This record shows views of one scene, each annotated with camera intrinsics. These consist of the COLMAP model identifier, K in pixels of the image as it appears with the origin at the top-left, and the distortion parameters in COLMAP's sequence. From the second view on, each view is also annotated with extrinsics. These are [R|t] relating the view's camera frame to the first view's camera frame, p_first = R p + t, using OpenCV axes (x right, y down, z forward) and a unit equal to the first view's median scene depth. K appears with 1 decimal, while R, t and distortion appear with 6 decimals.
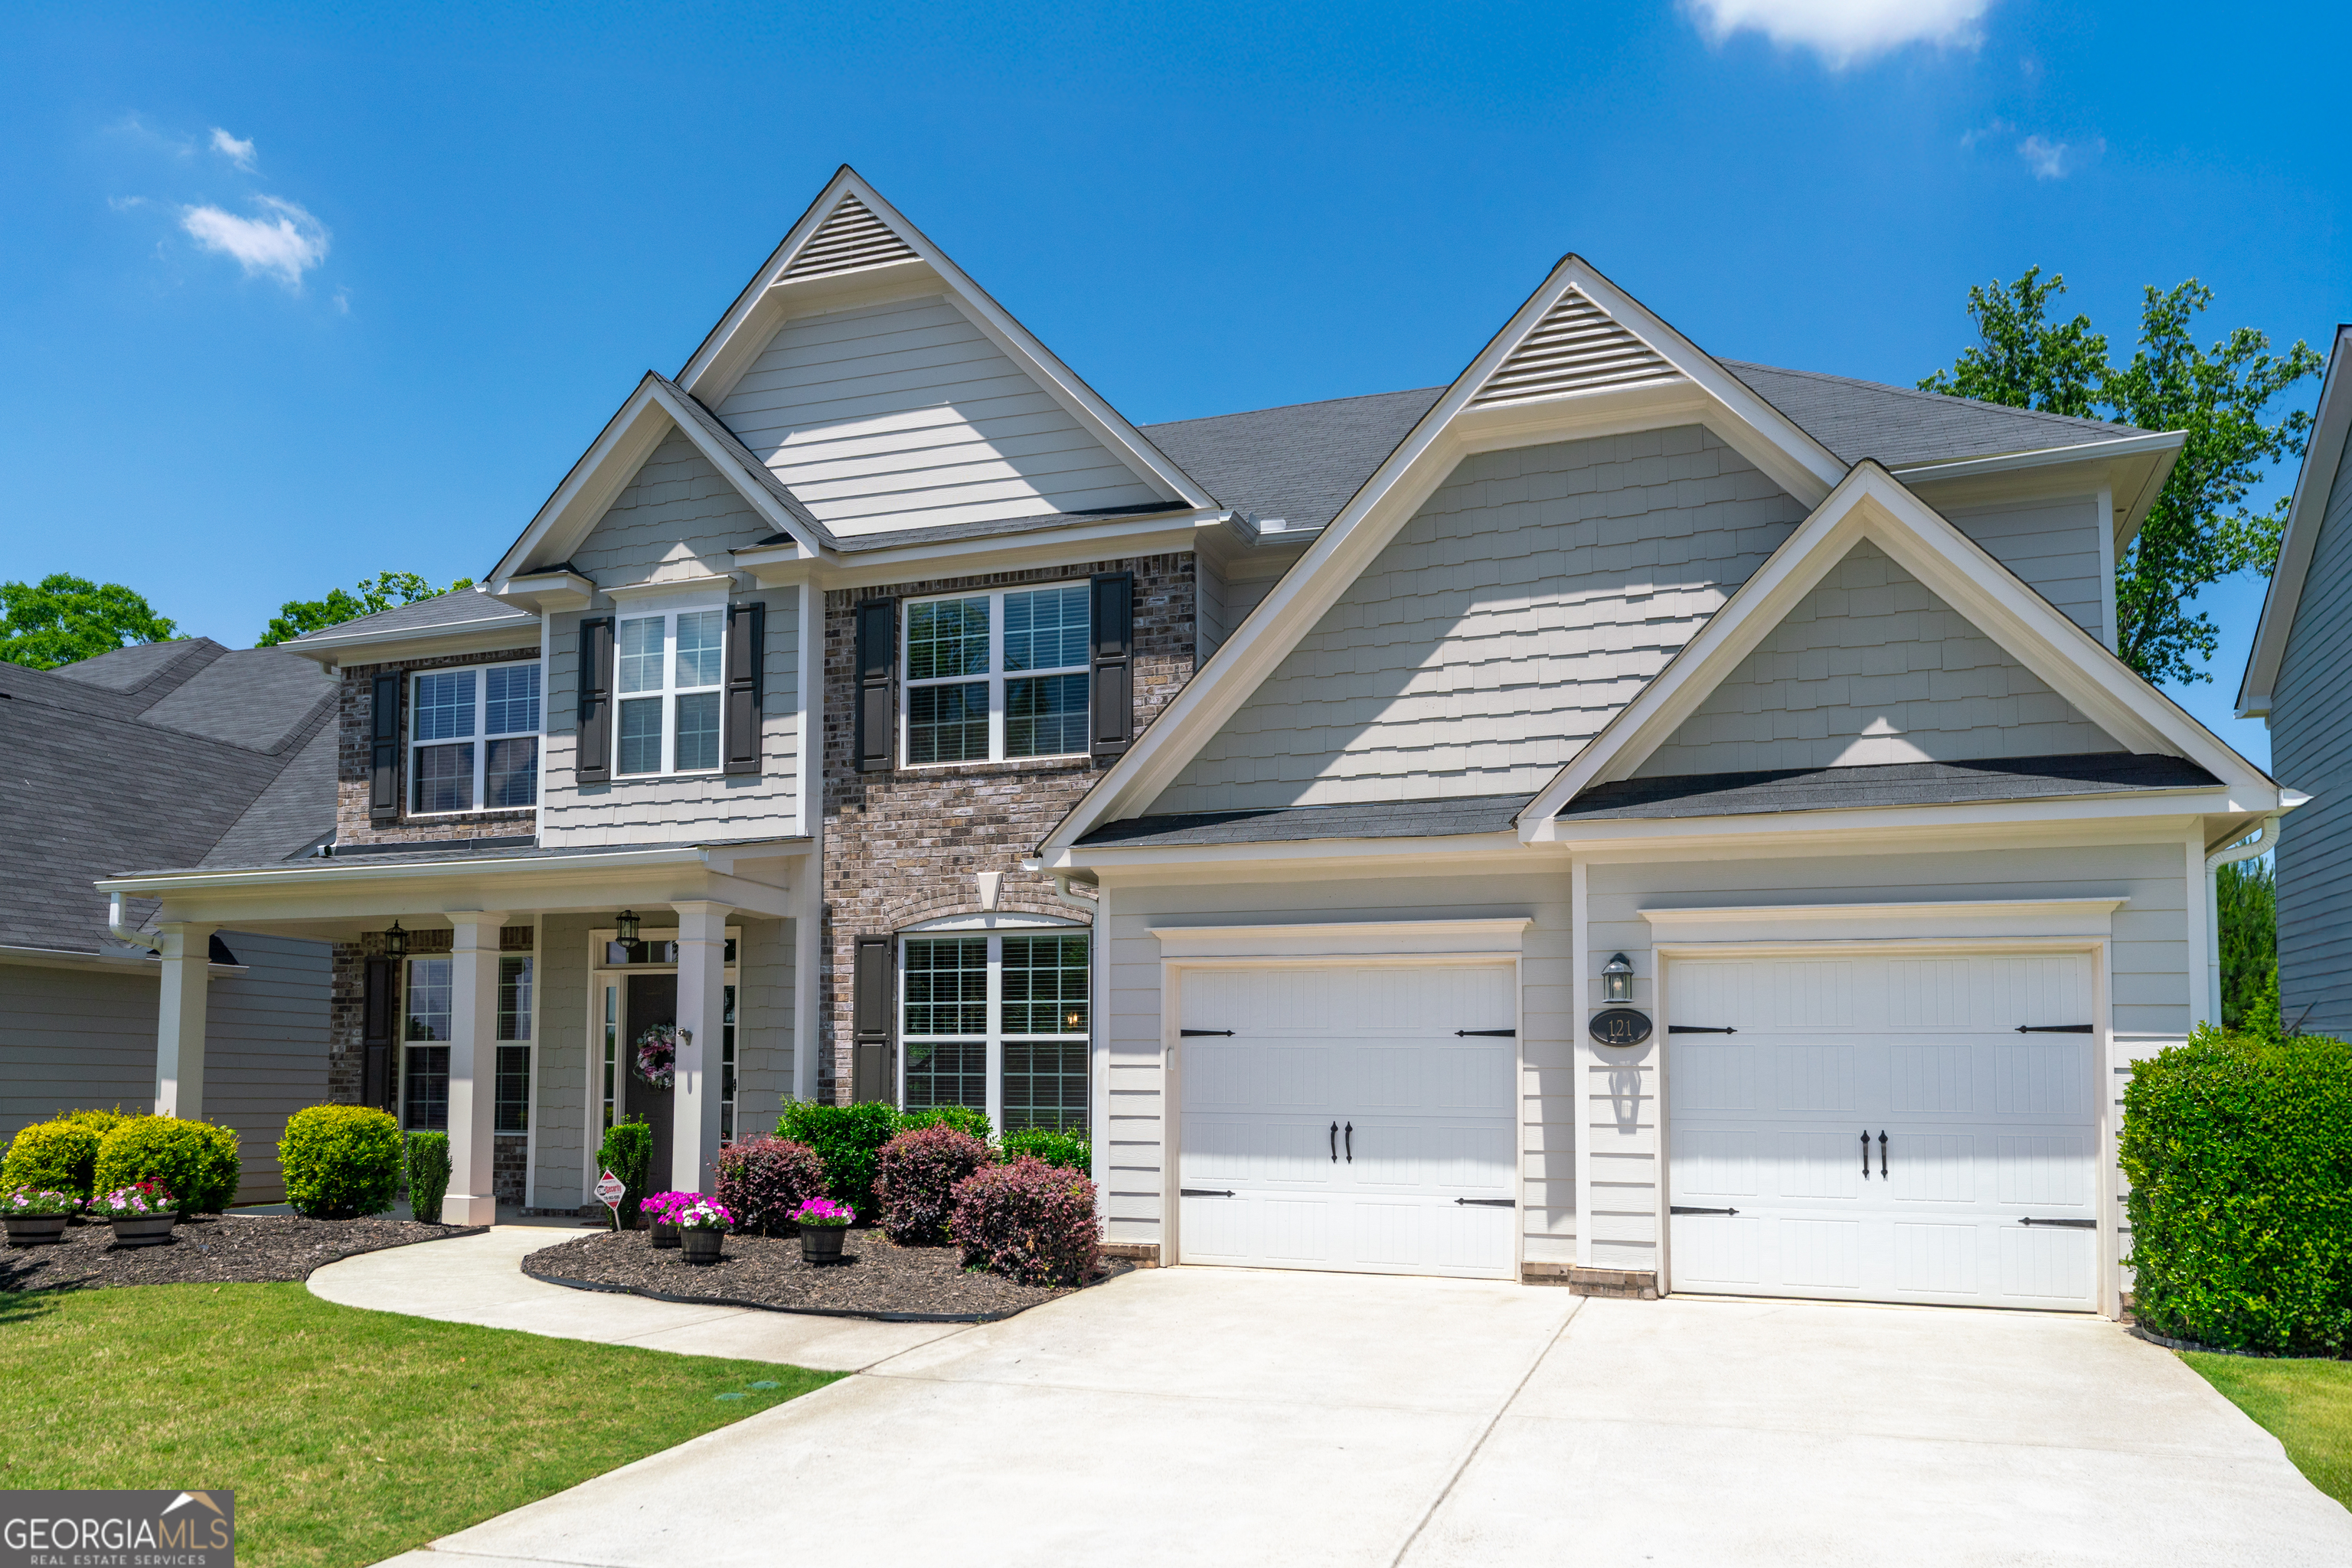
lens RADIAL K [[1937.6, 0, 1174.7], [0, 1937.6, 834.3], [0, 0, 1]] dist [0.004081, 0.003211]
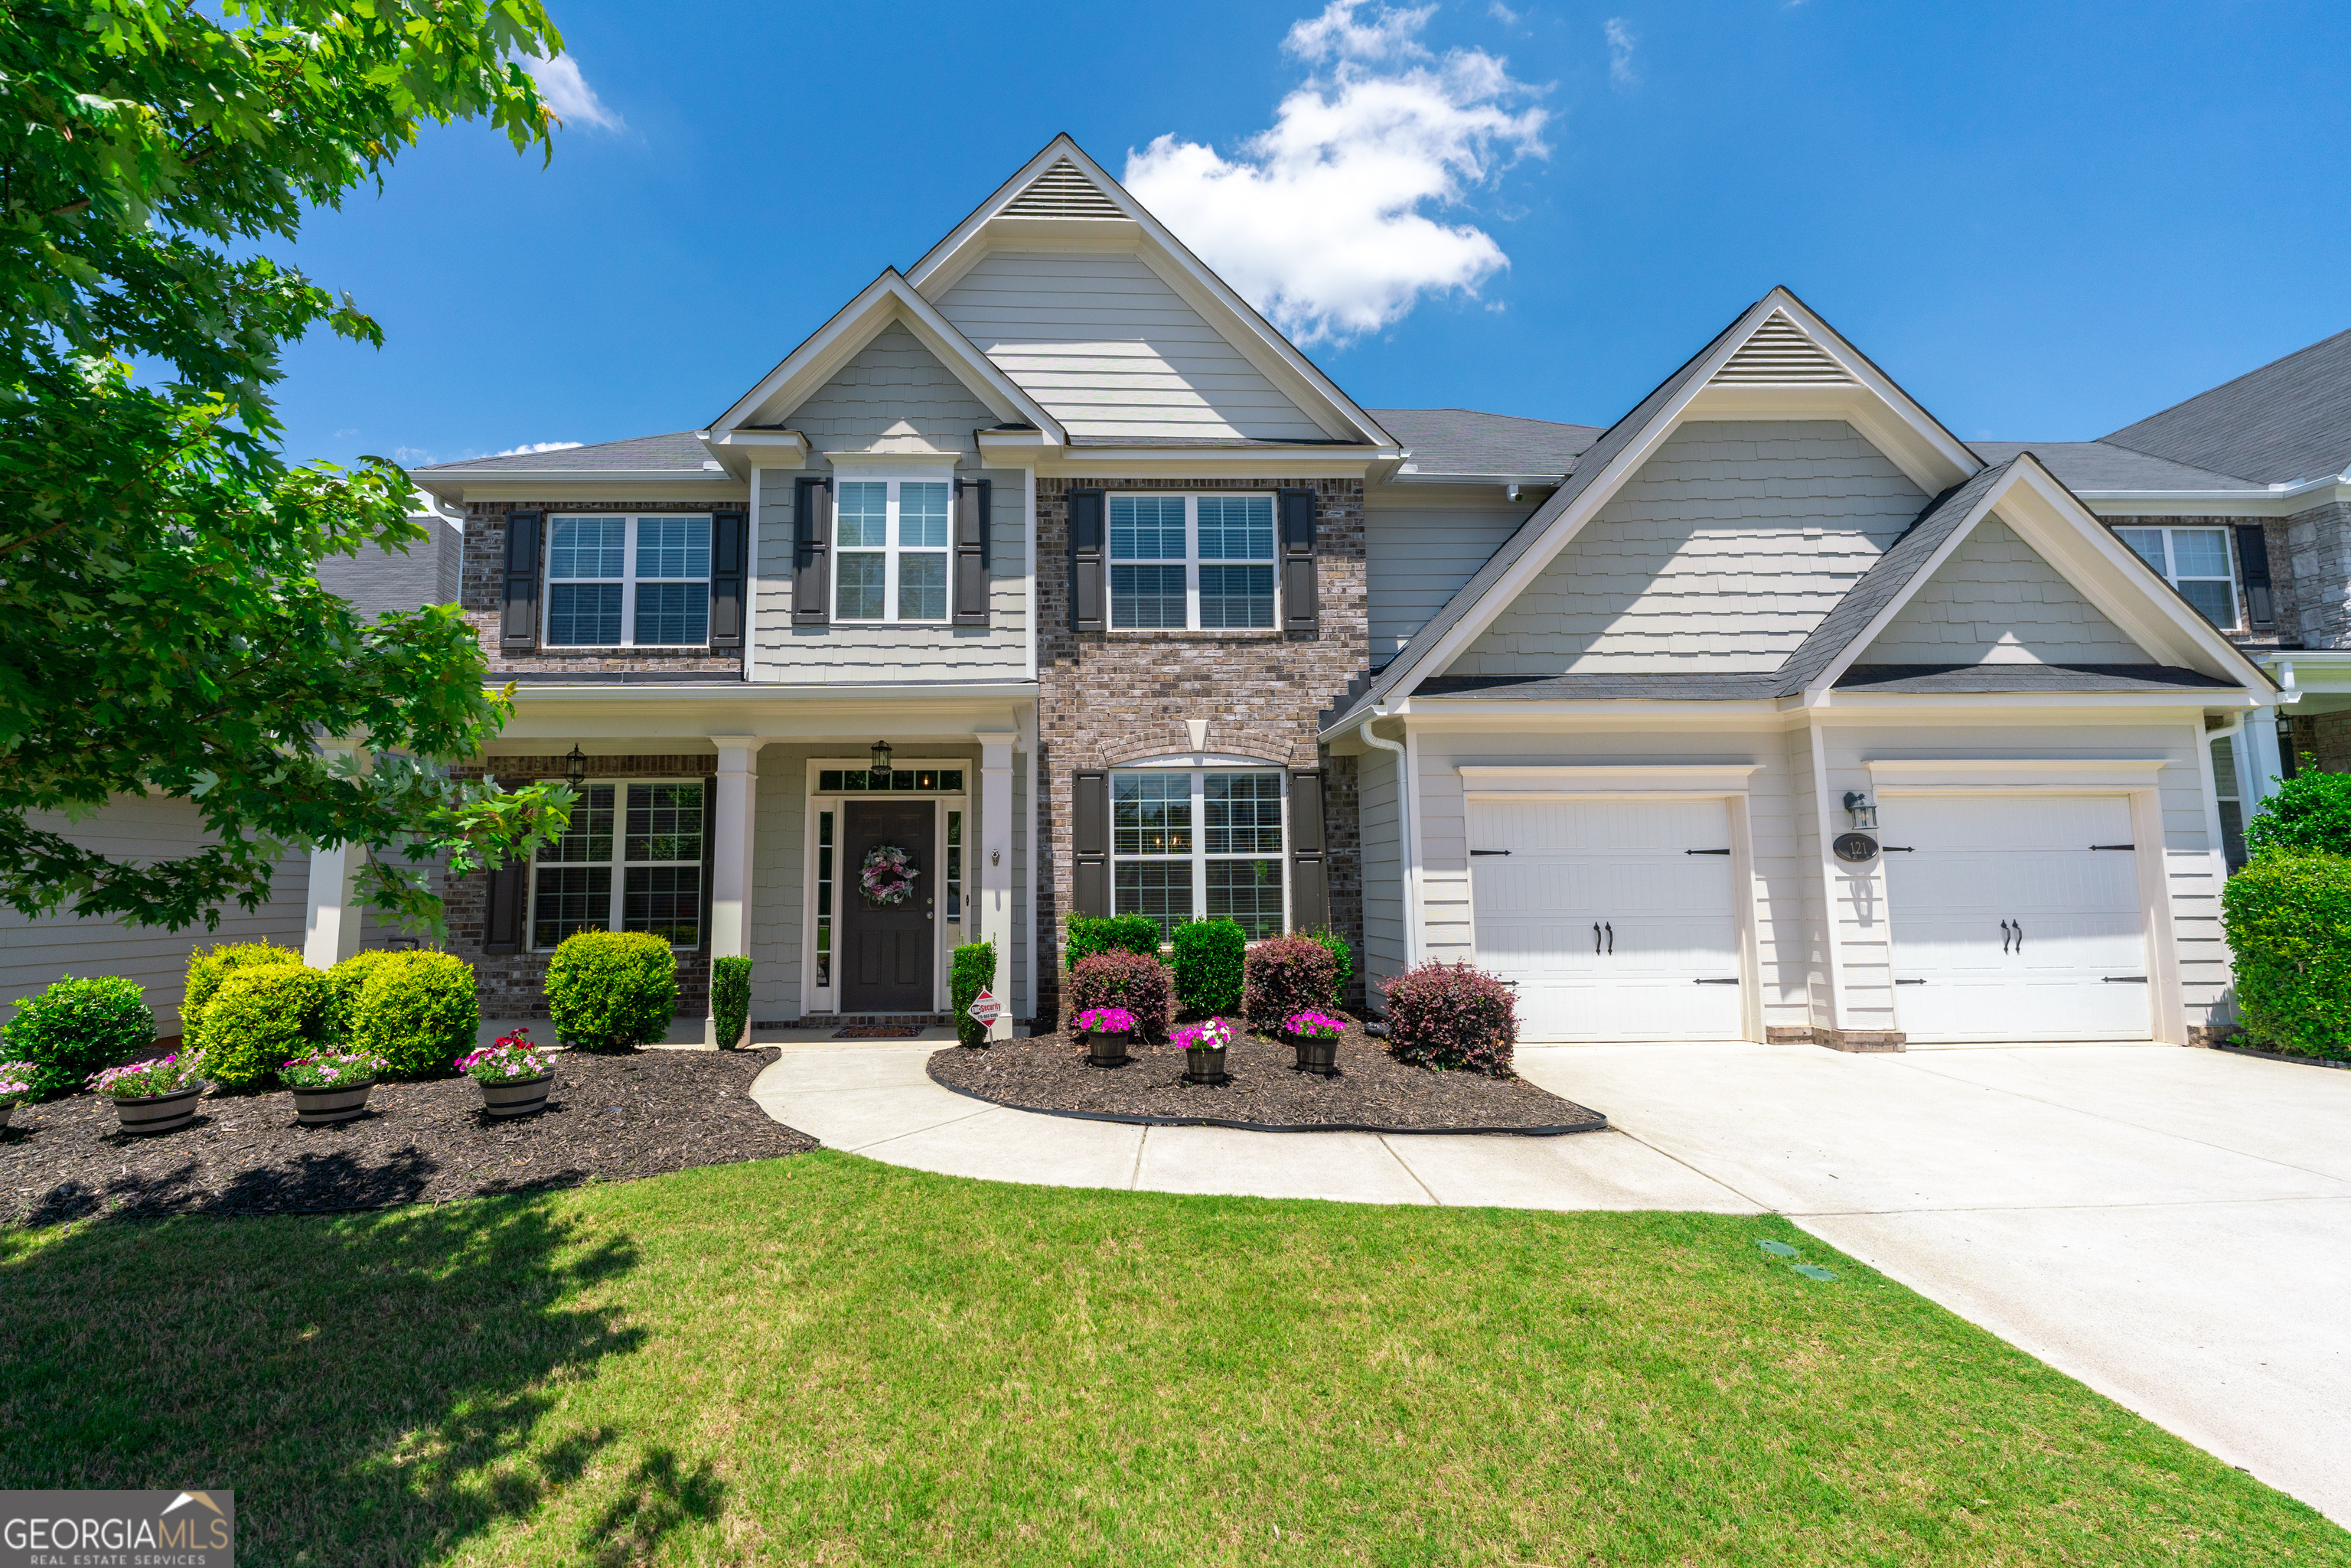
lens RADIAL K [[1134.9, 0, 1174.3], [0, 1134.9, 684.8], [0, 0, 1]] dist [0.000460, -0.000367]
pose [[0.910535, 0.055762, 0.409654, -0.393987], [-0.038968, 0.998027, -0.049238, 0.032538], [-0.411592, 0.028870, 0.910911, 0.349615]]
